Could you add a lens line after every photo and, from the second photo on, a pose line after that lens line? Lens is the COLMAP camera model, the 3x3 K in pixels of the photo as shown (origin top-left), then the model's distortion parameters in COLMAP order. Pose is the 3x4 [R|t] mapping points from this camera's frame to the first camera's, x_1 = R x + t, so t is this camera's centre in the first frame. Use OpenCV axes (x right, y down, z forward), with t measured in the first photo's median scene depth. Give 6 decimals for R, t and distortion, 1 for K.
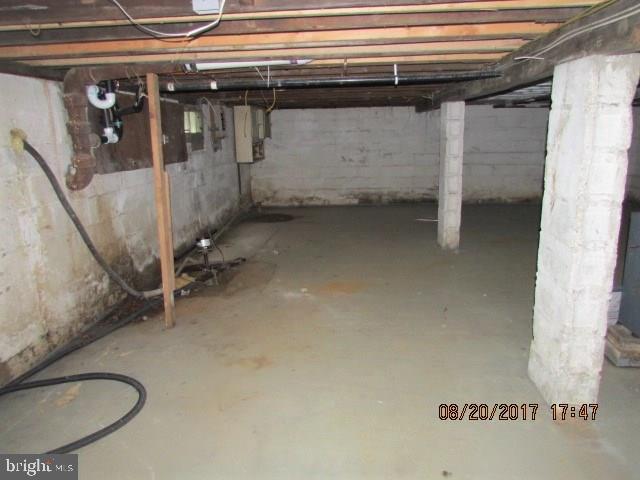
lens RADIAL K [[454.0, 0, 320.7], [0, 454.0, 238.3], [0, 0, 1]] dist [-0.019915, -0.005091]
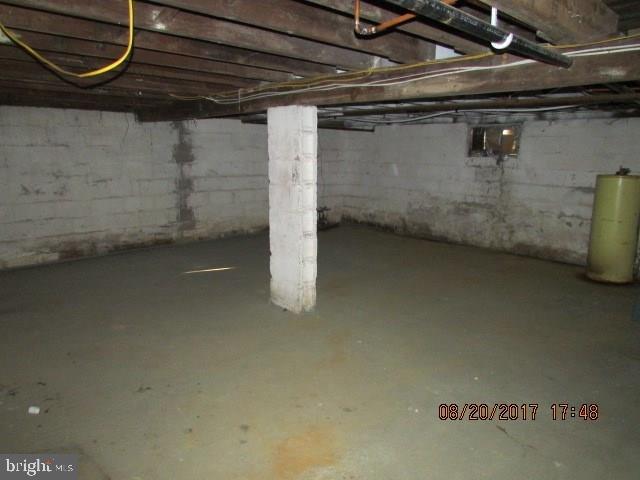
lens RADIAL K [[454.0, 0, 319.3], [0, 454.0, 240.3], [0, 0, 1]] dist [-0.019915, -0.005091]
pose [[0.667944, -0.115079, 0.735261, -0.137962], [0.146671, 0.988951, 0.021543, -0.065096], [-0.729616, 0.093452, 0.677442, 0.316774]]
